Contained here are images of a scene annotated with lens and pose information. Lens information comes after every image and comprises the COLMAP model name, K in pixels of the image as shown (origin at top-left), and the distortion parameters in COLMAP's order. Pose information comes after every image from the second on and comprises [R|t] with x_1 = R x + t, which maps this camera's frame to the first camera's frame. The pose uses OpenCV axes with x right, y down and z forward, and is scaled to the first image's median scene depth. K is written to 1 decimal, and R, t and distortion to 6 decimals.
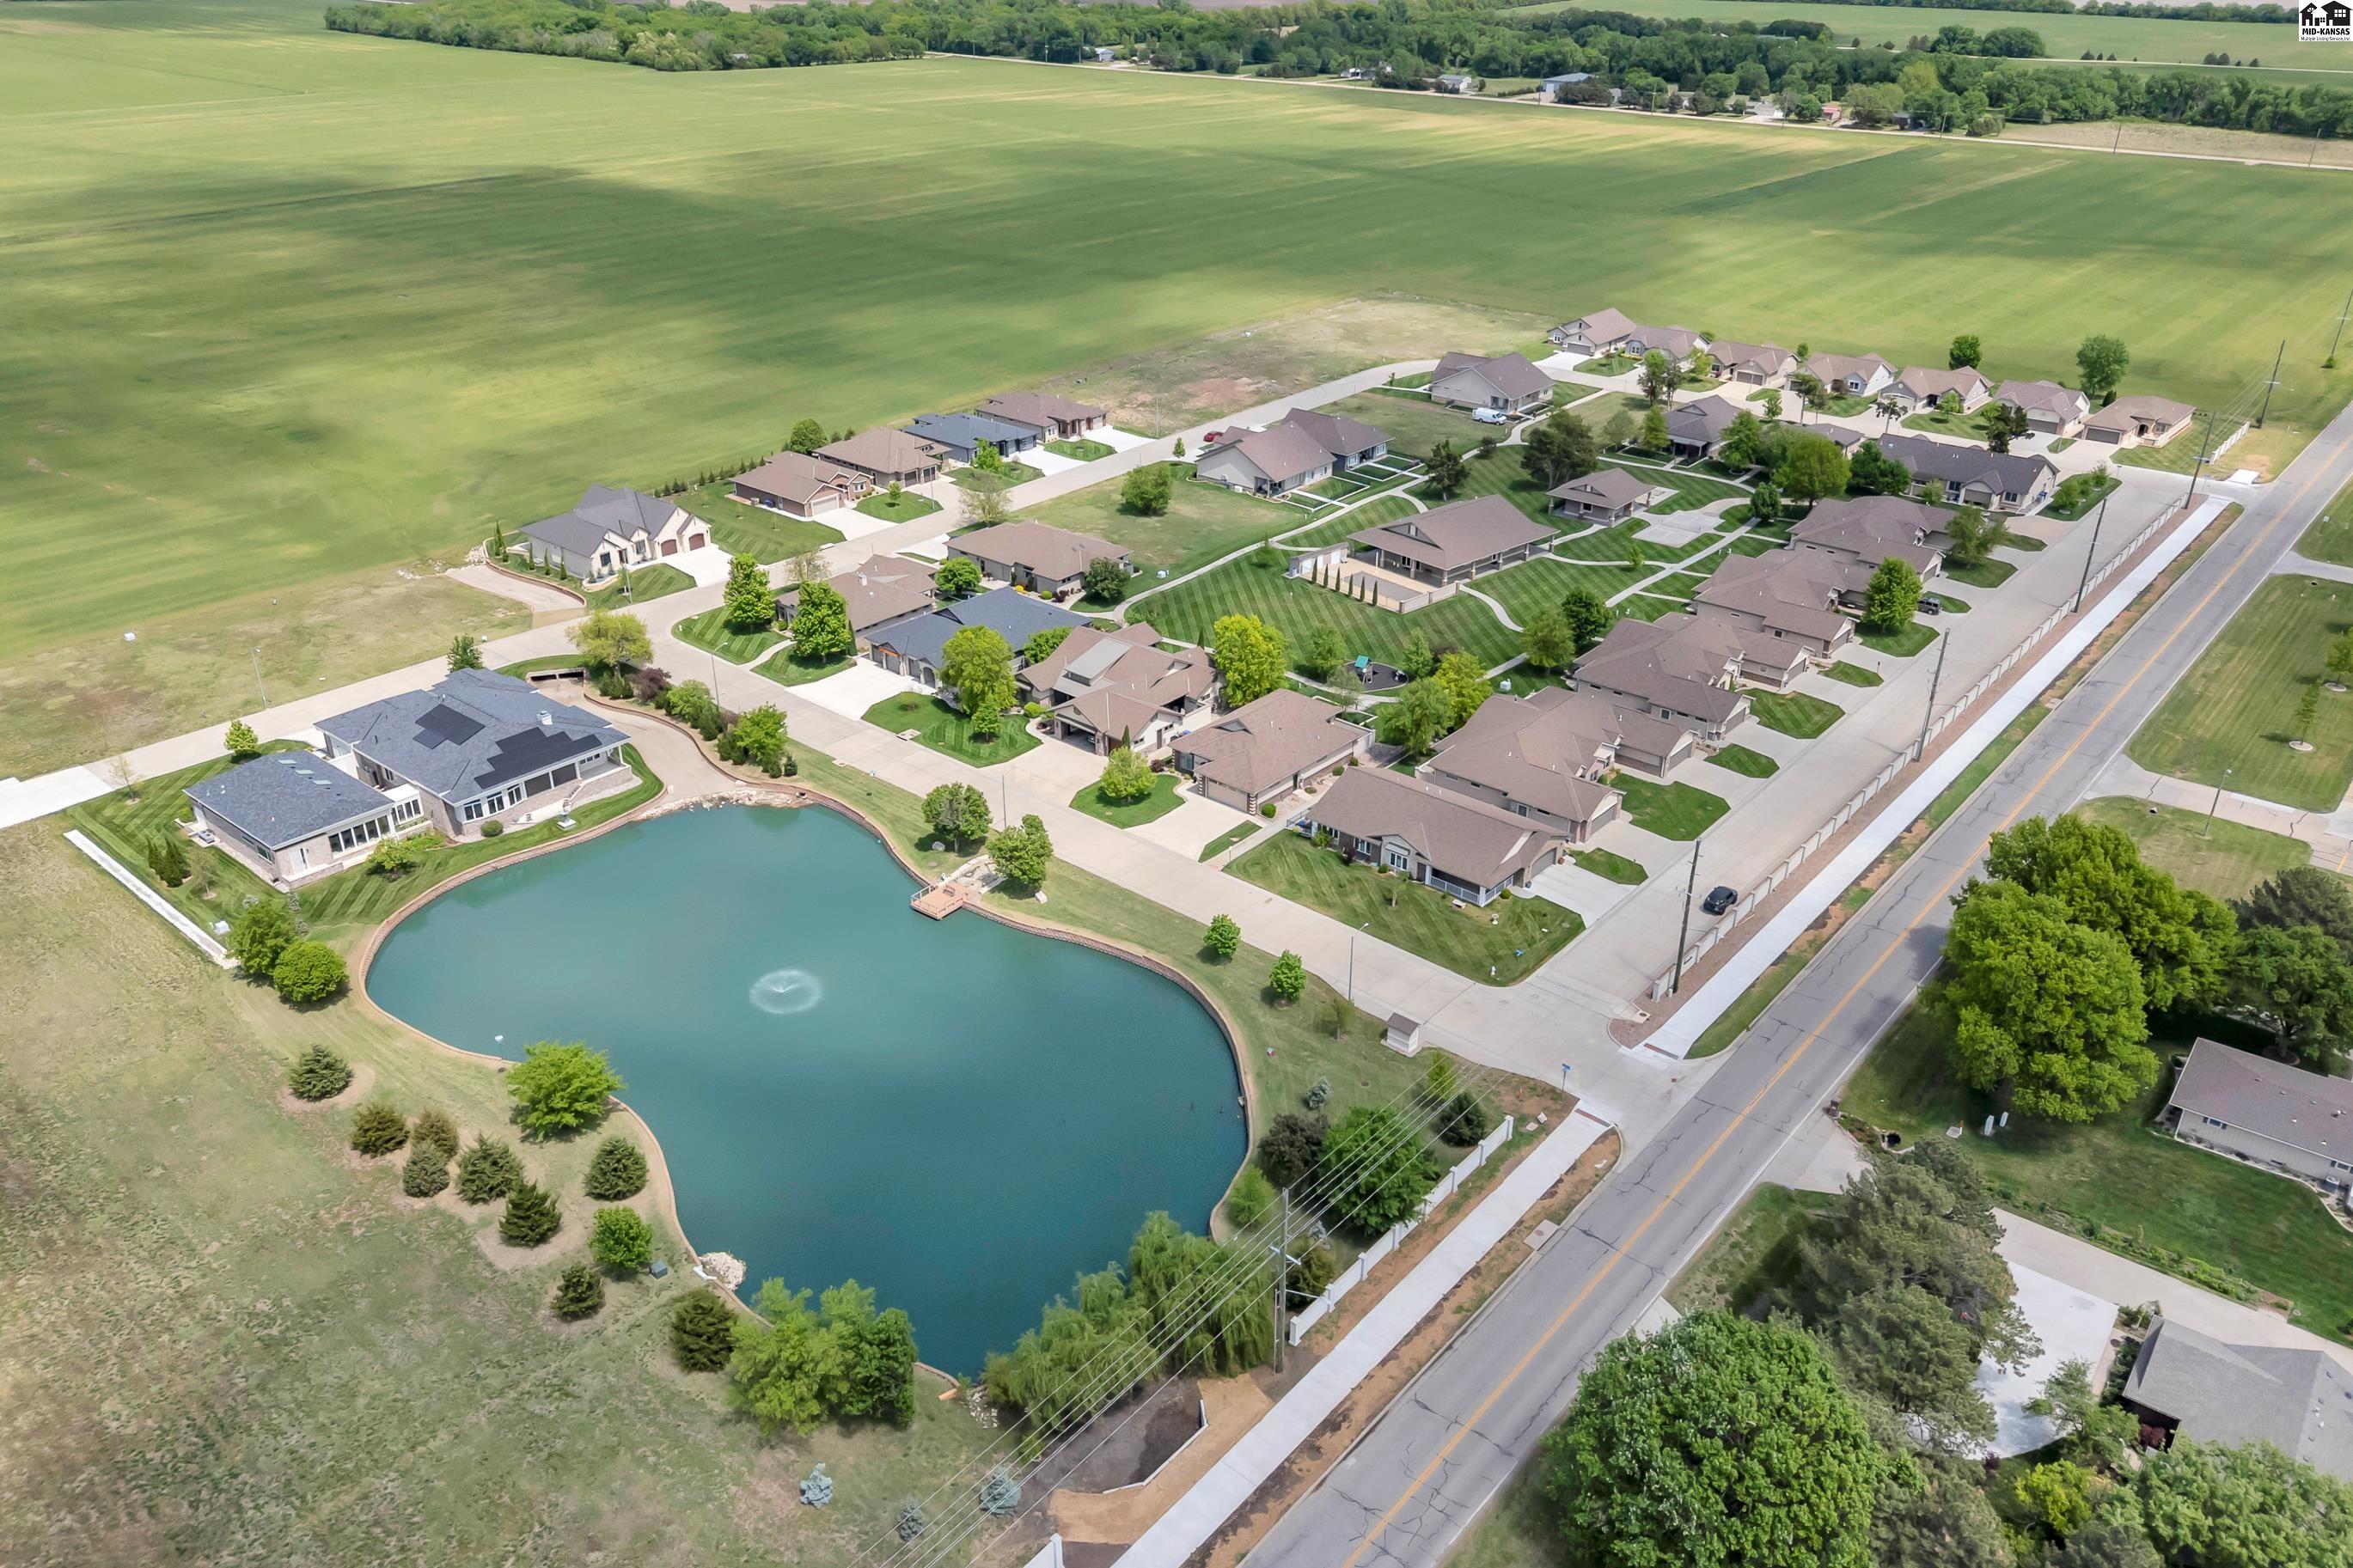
lens RADIAL K [[1728.3, 0, 1176.1], [0, 1728.3, 791.7], [0, 0, 1]] dist [0.070586, -0.055315]
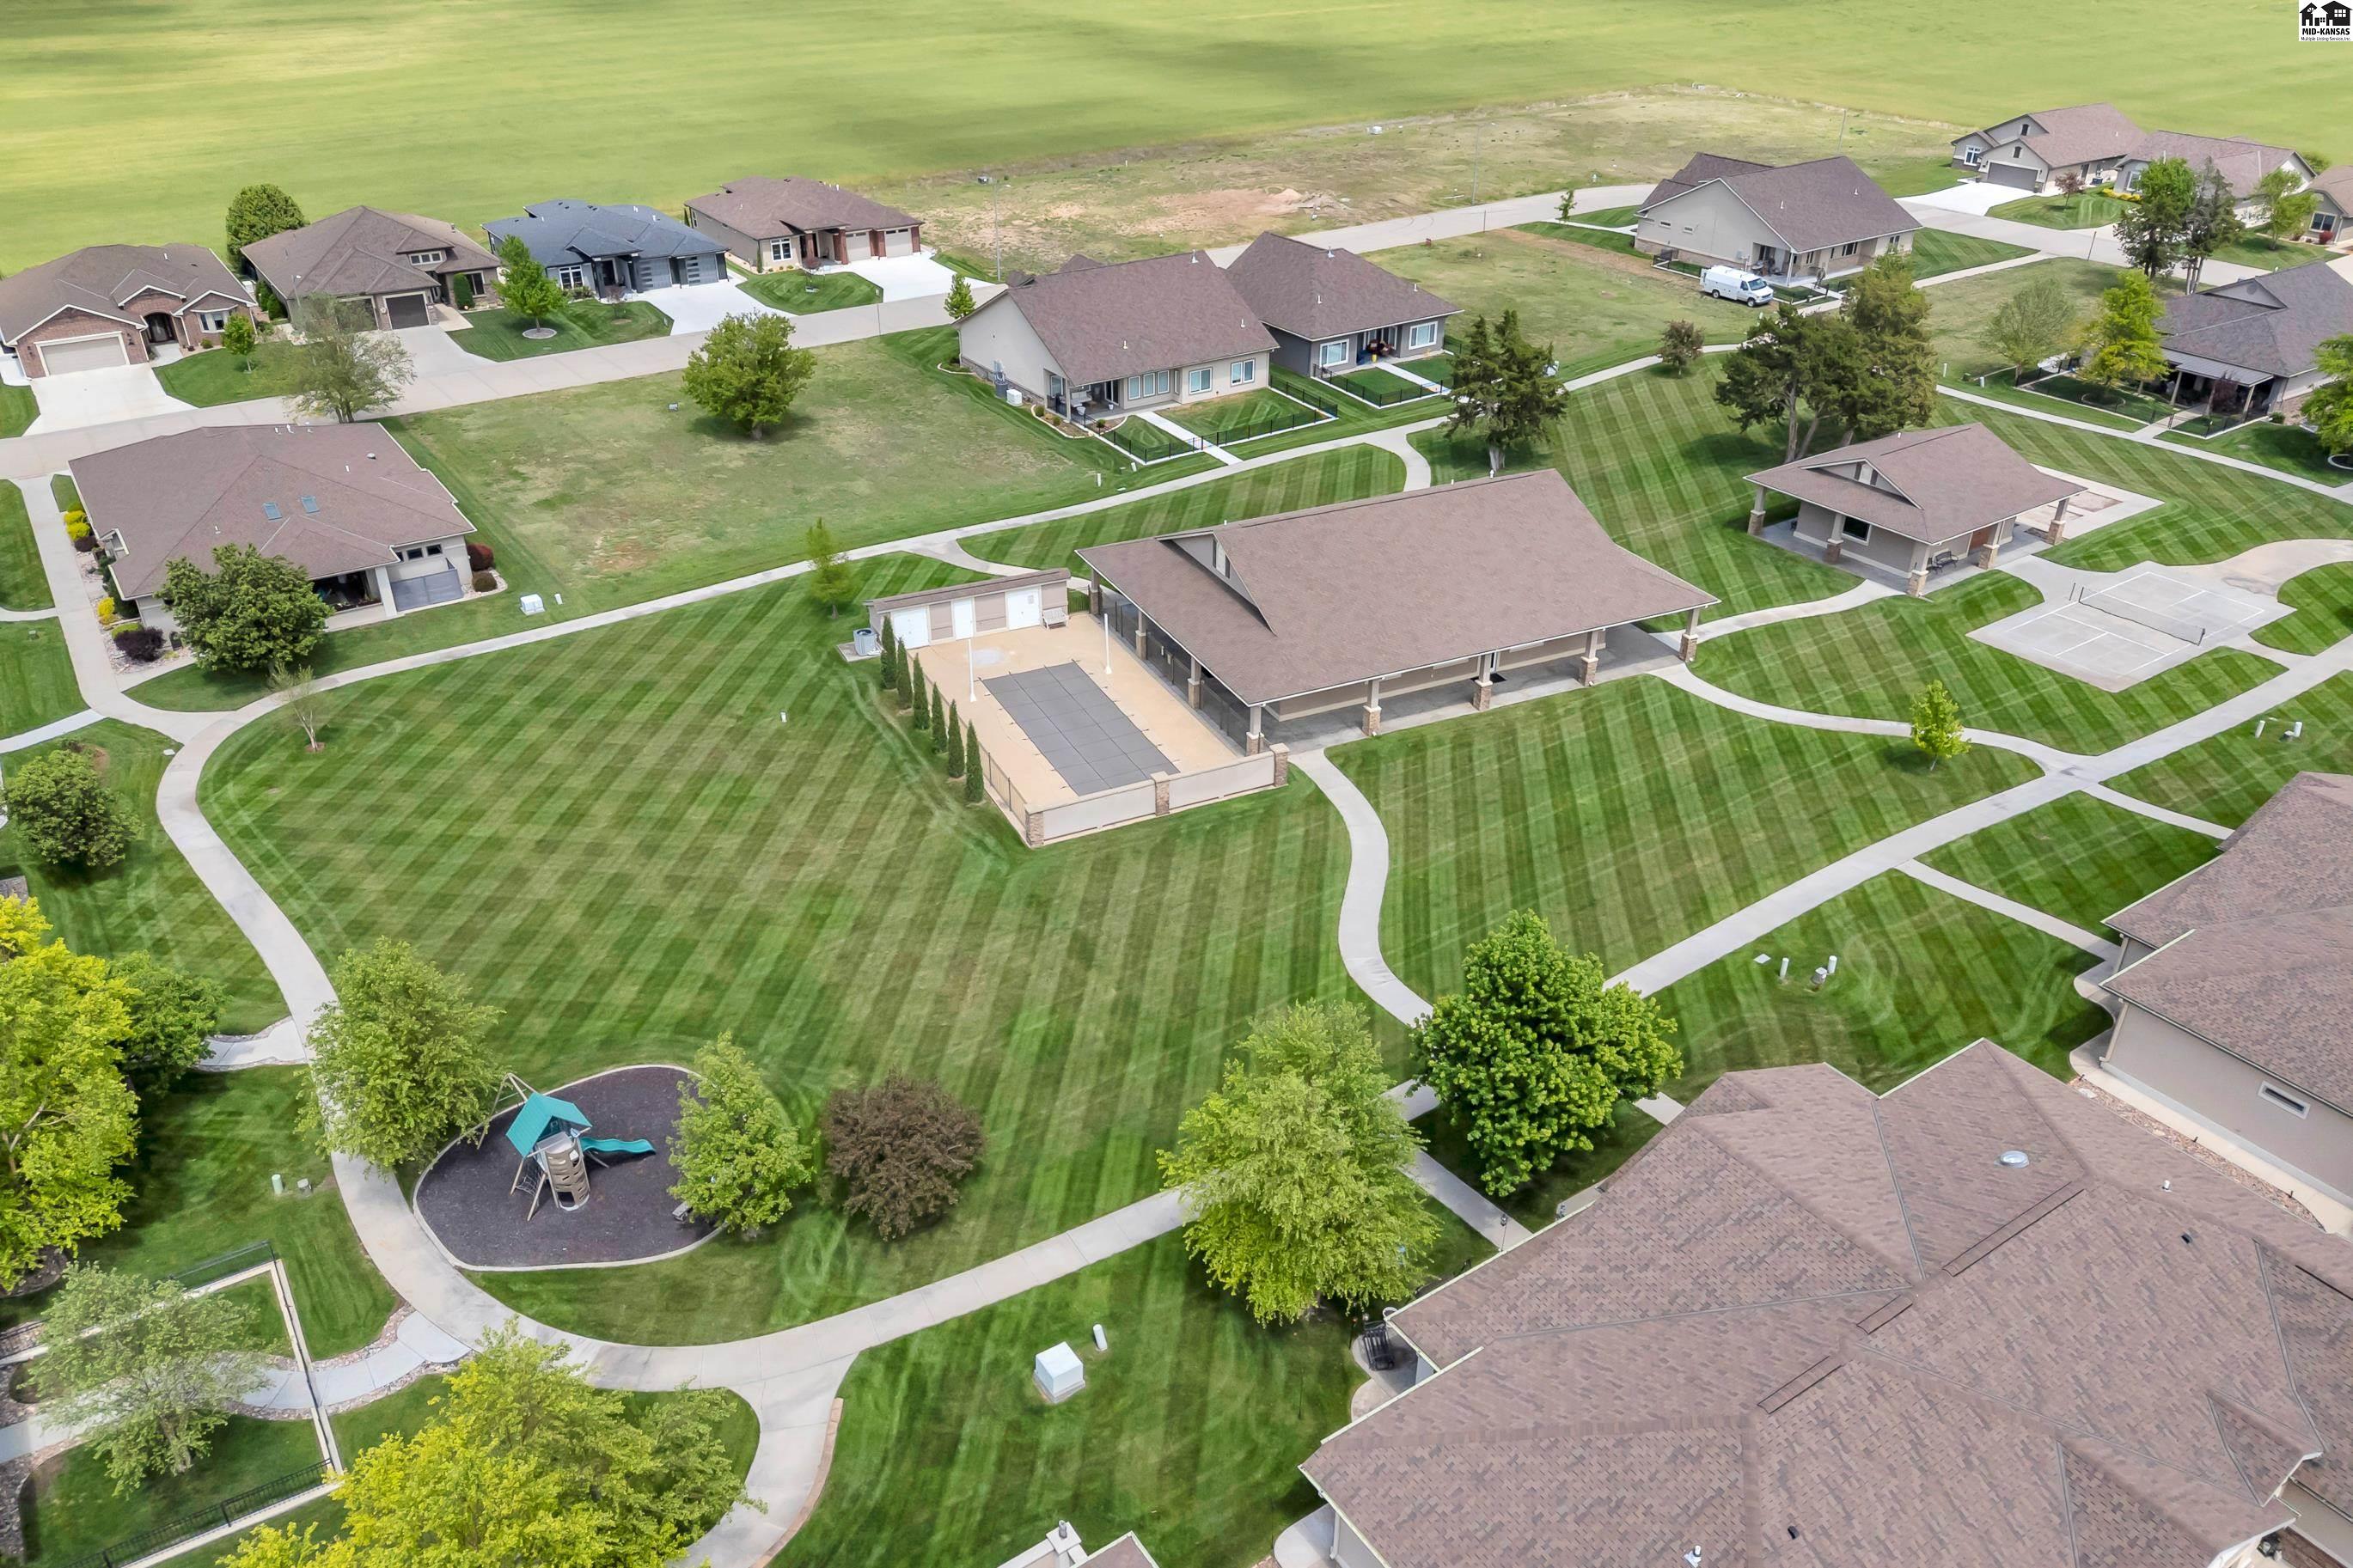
lens RADIAL K [[1728.3, 0, 1181.0], [0, 1728.3, 771.9], [0, 0, 1]] dist [0.070586, -0.055315]
pose [[0.963812, 0.132134, -0.231532, 0.188434], [-0.122964, 0.990959, 0.053662, -0.114232], [0.236529, -0.023250, 0.971346, 0.609642]]
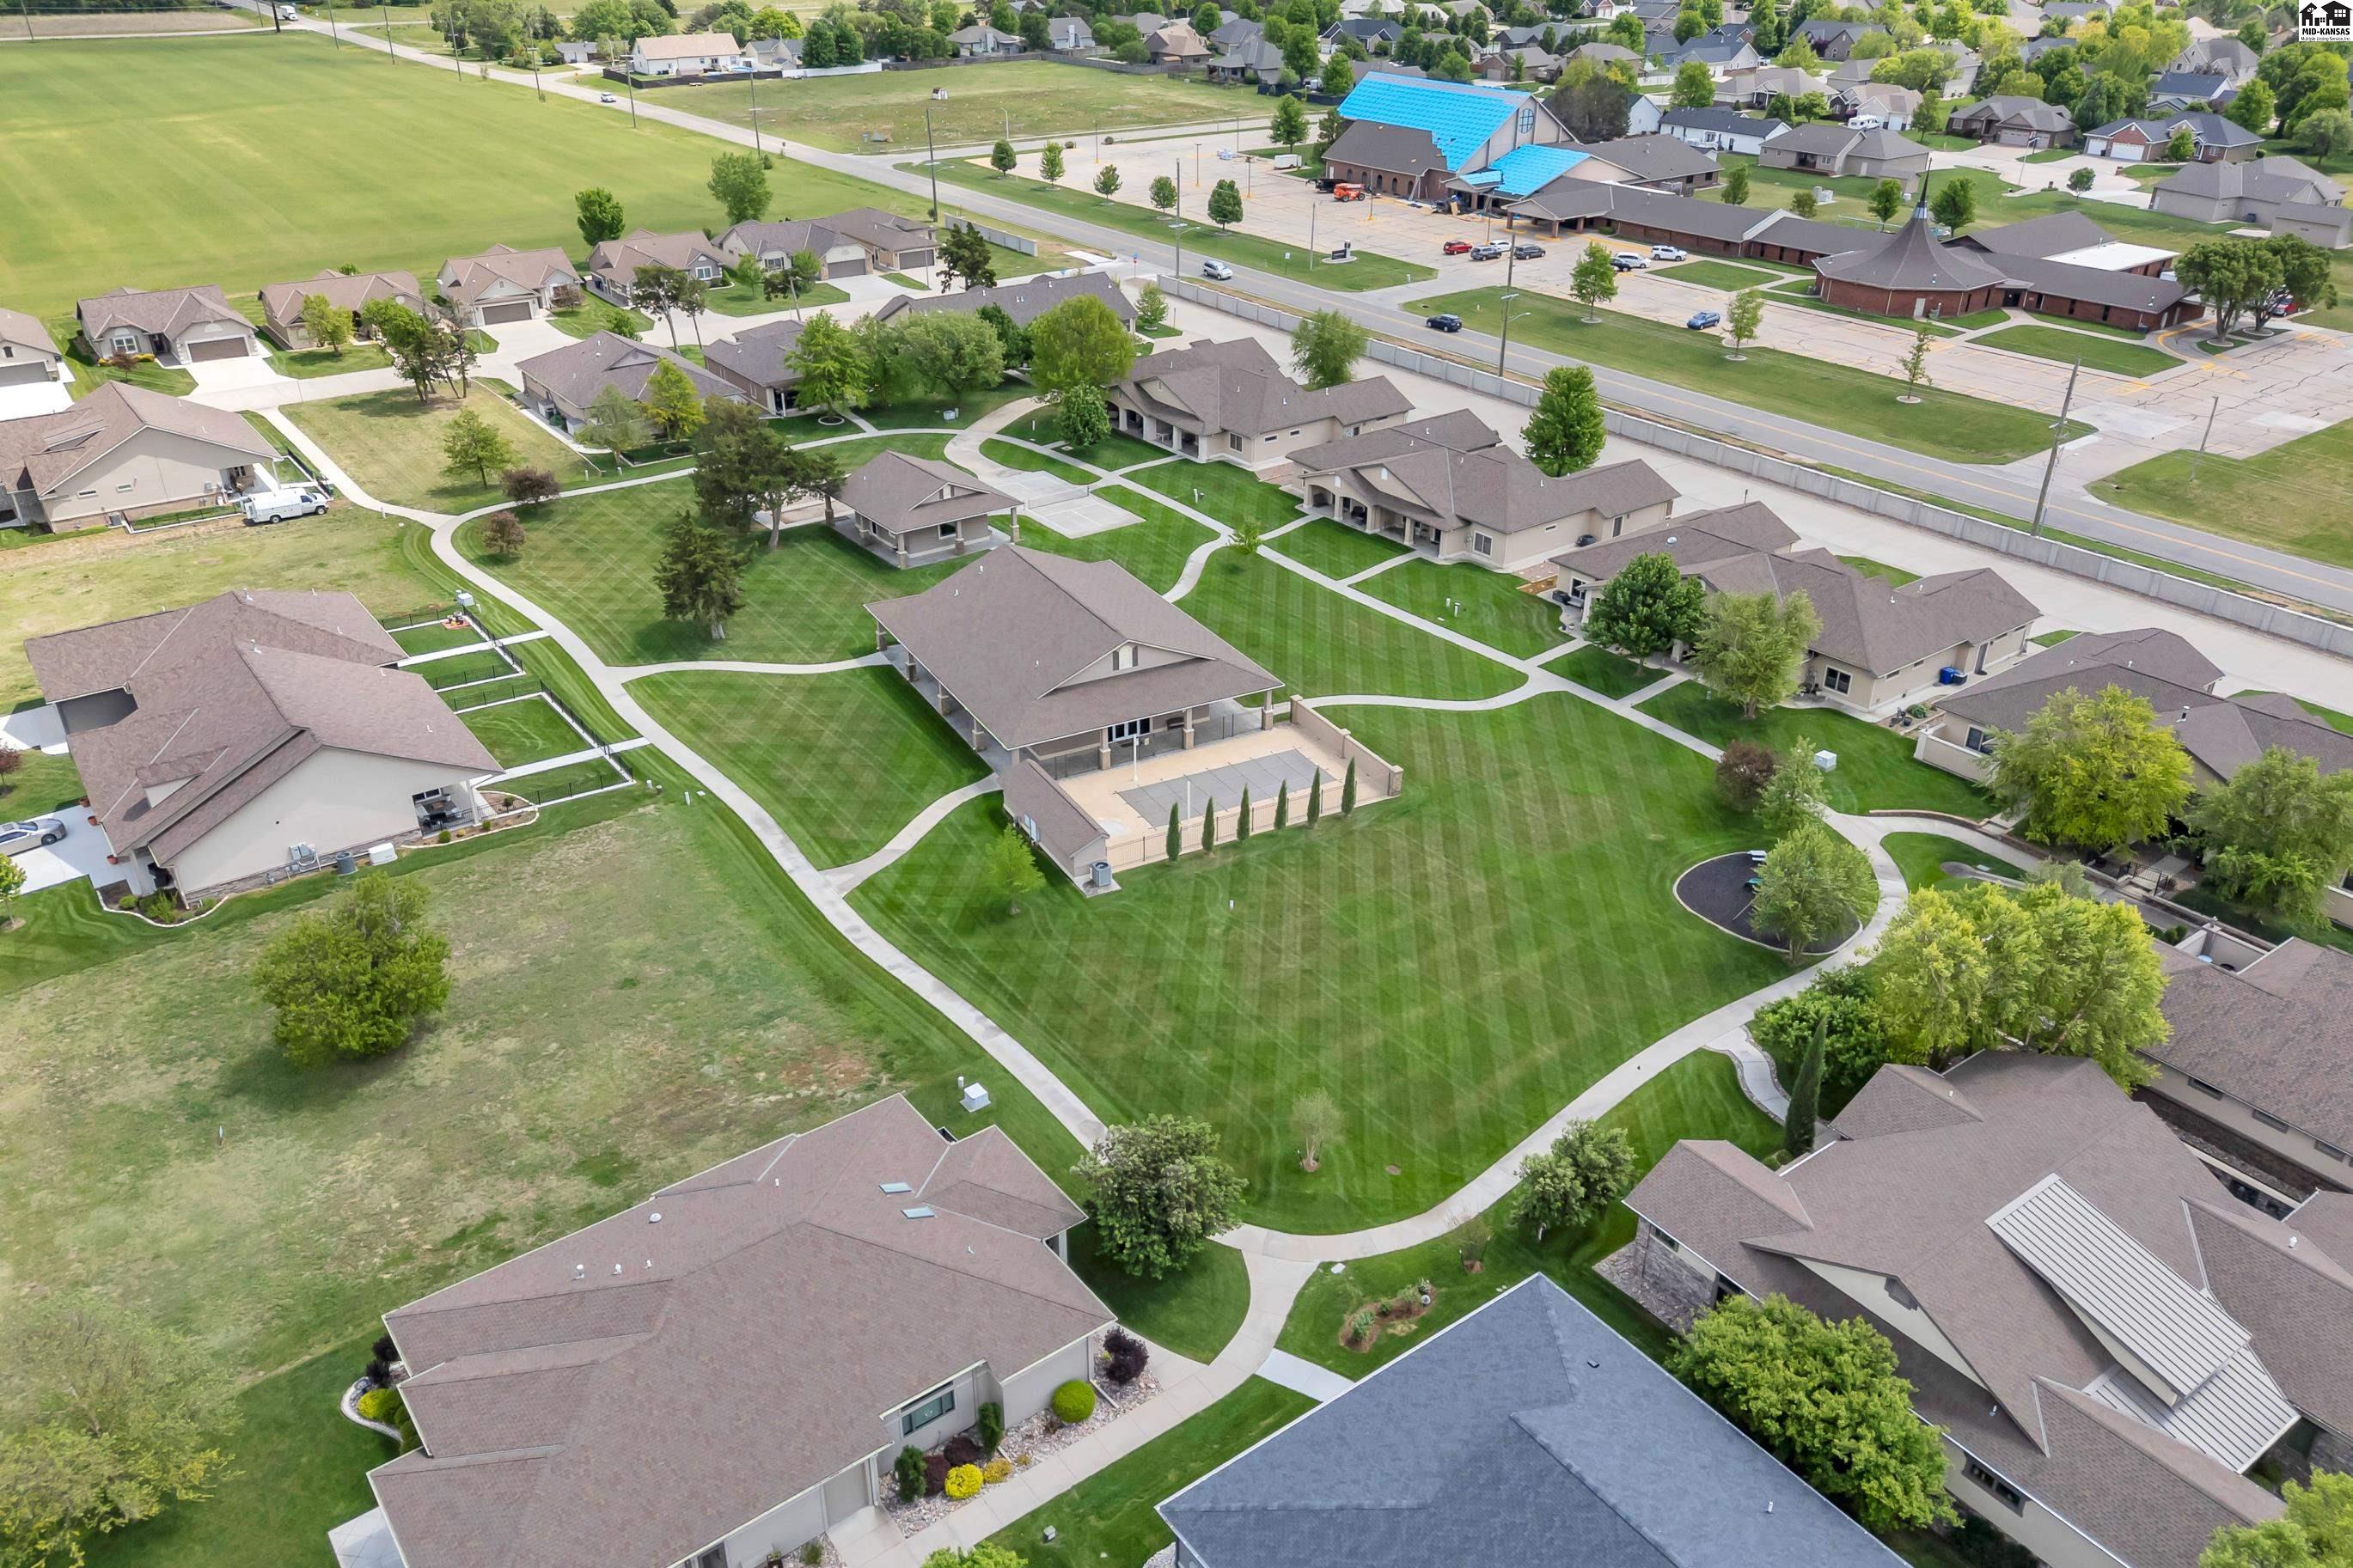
lens RADIAL K [[1728.3, 0, 1193.0], [0, 1728.3, 794.5], [0, 0, 1]] dist [0.070586, -0.055315]
pose [[0.218736, -0.465235, 0.857736, -0.219540], [0.443906, 0.830240, 0.337118, -0.233273], [-0.868966, 0.307015, 0.388124, 0.742385]]
